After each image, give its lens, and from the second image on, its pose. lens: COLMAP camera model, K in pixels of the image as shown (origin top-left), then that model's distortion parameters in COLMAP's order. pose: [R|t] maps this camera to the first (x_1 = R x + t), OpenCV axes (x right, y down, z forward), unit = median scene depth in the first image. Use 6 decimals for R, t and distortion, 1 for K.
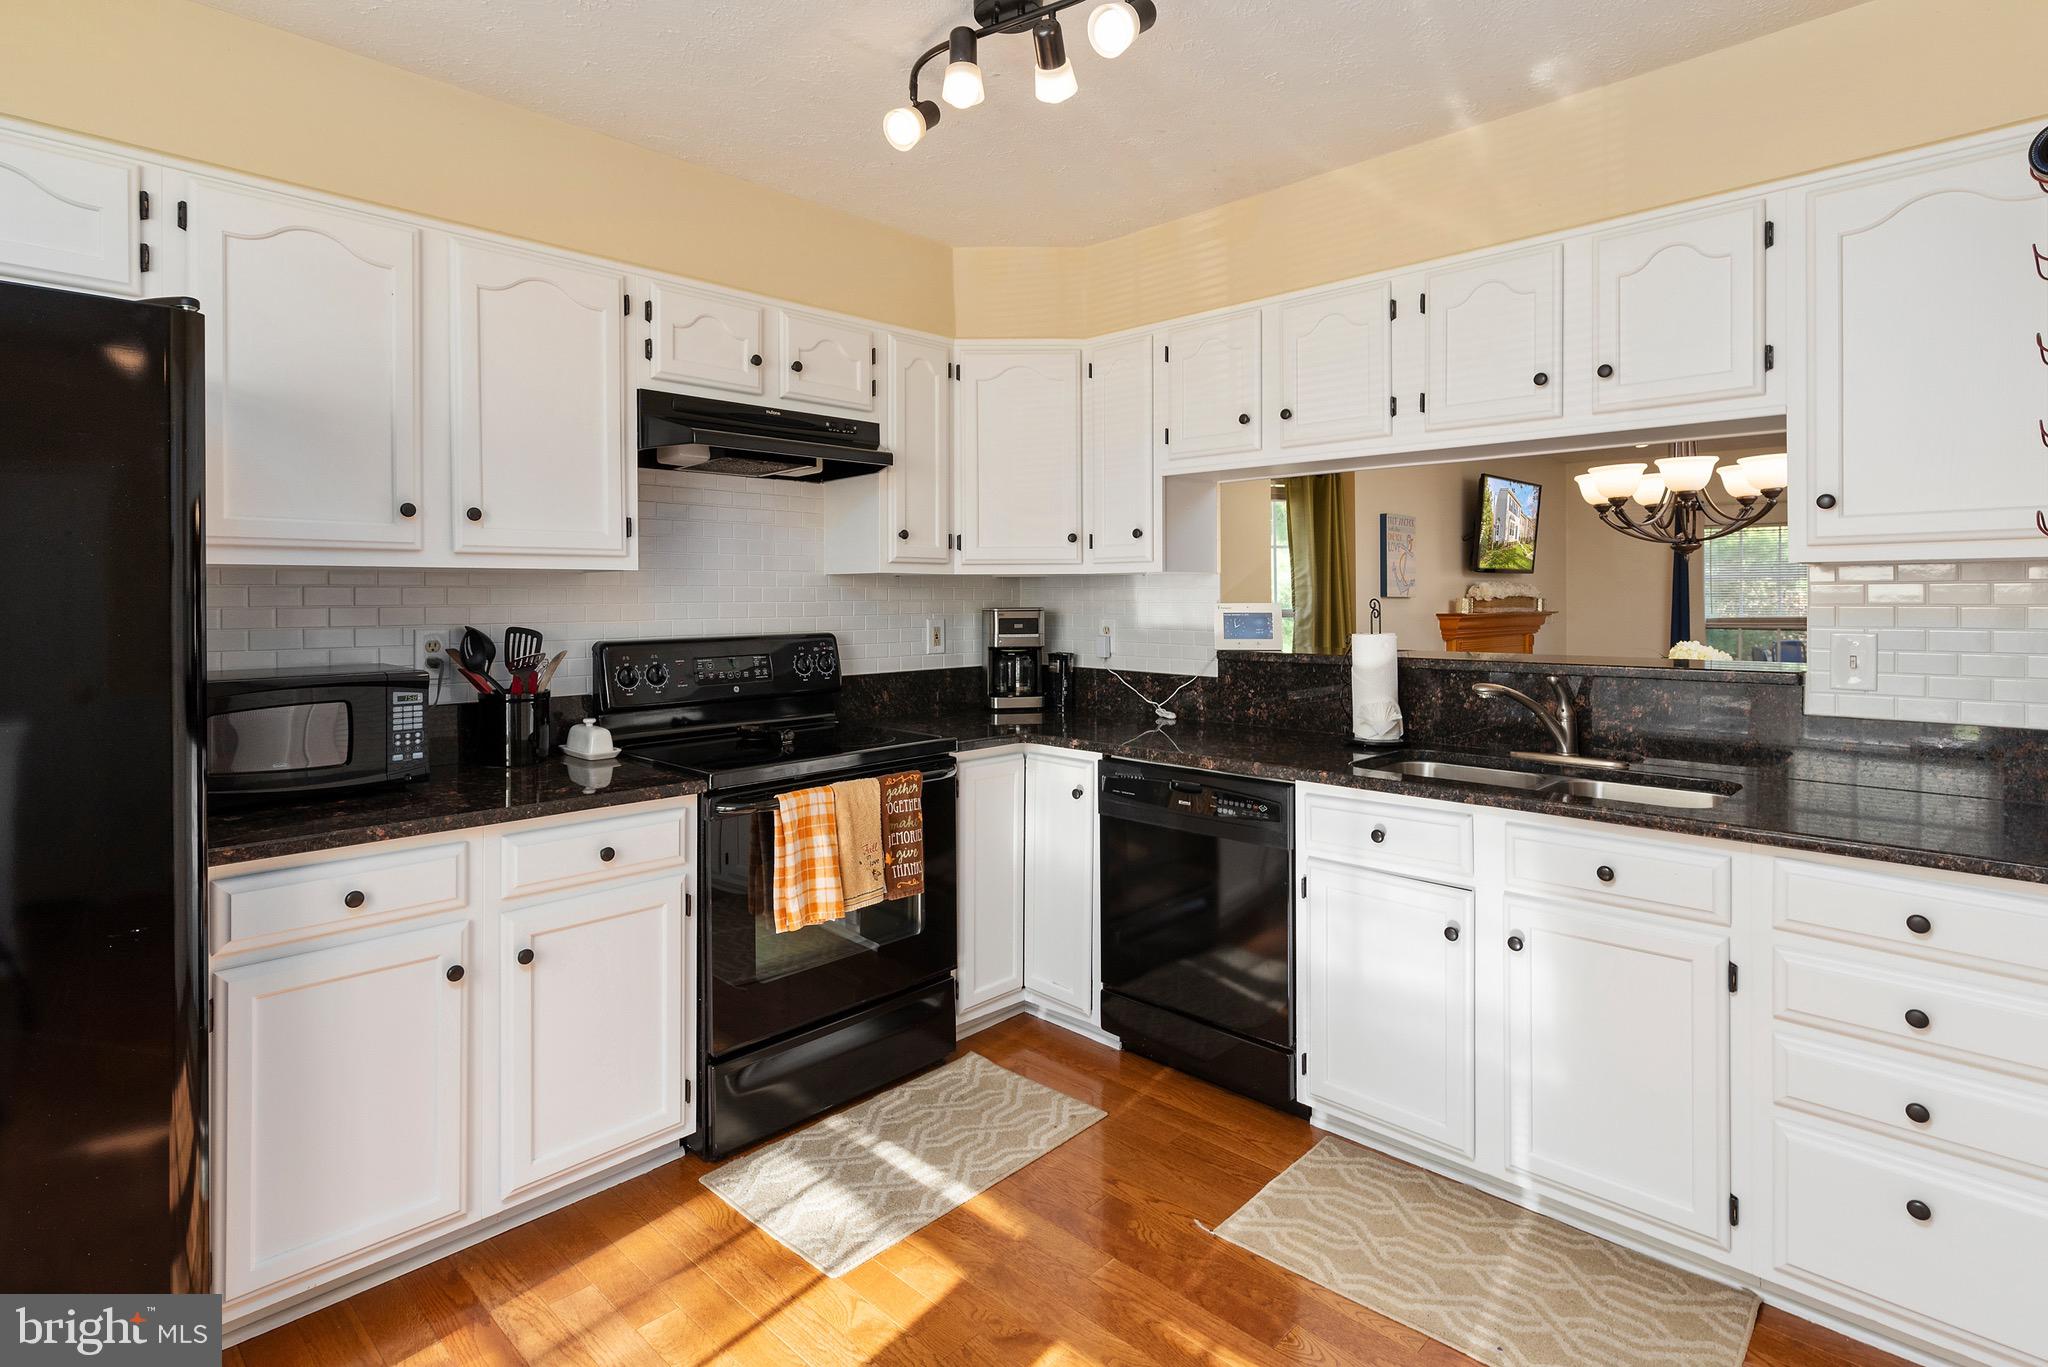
lens RADIAL K [[1026.3, 0, 1023.3], [0, 1026.3, 598.2], [0, 0, 1]] dist [0.000187, 0.000907]
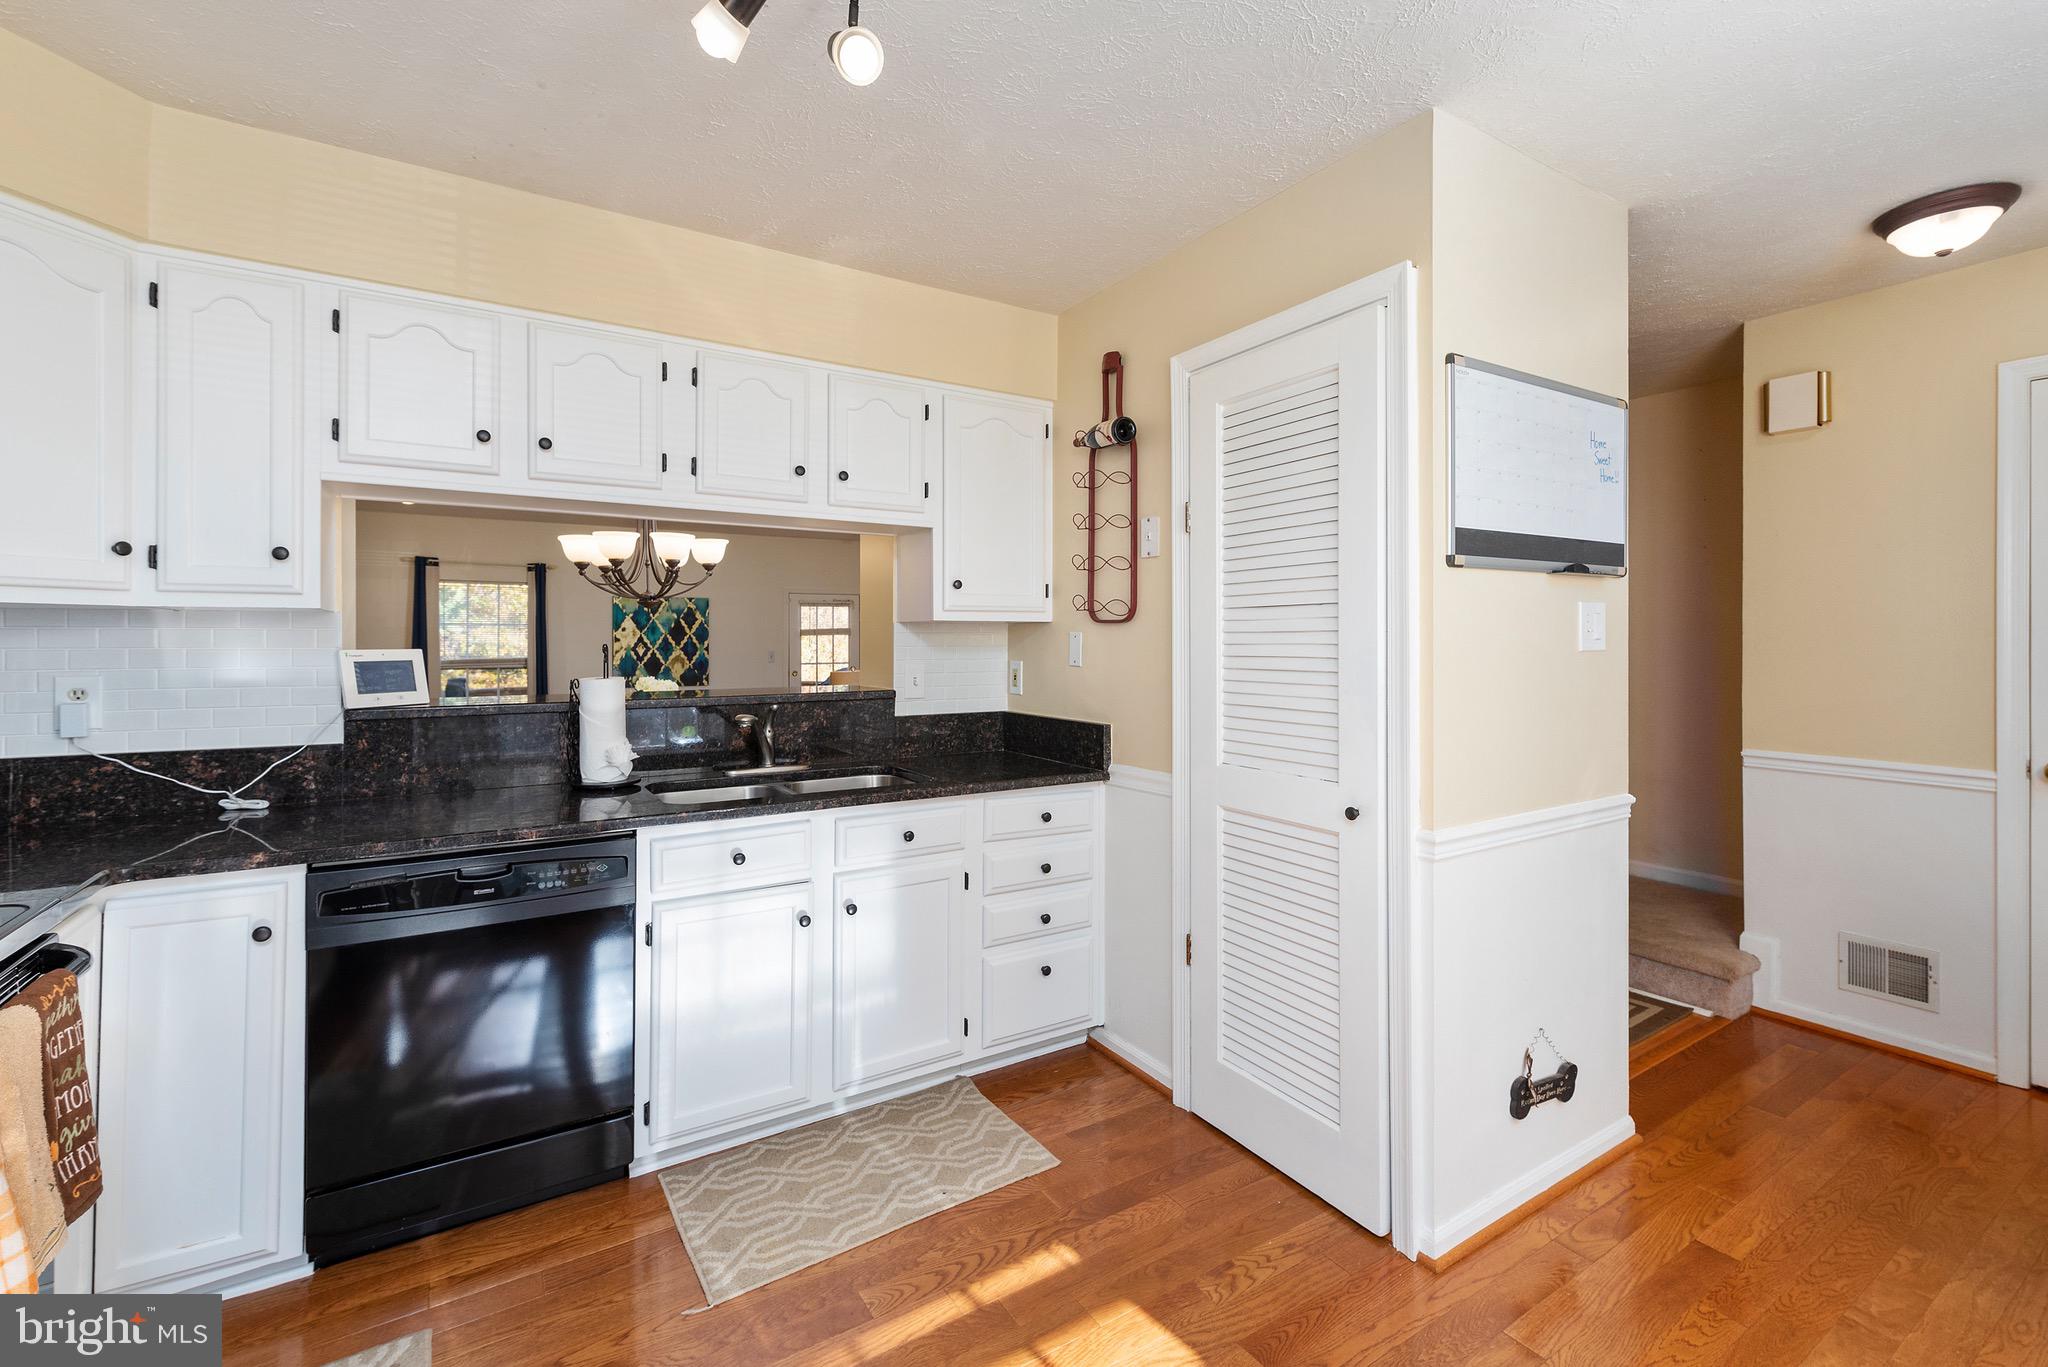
lens RADIAL K [[889.7, 0, 1021.6], [0, 889.7, 637.0], [0, 0, 1]] dist [-0.001947, -0.000443]
pose [[0.232500, 0.005652, 0.972580, -0.515788], [0.002690, 0.999976, -0.006454, 0.001172], [-0.972593, 0.004117, 0.232479, 0.485303]]
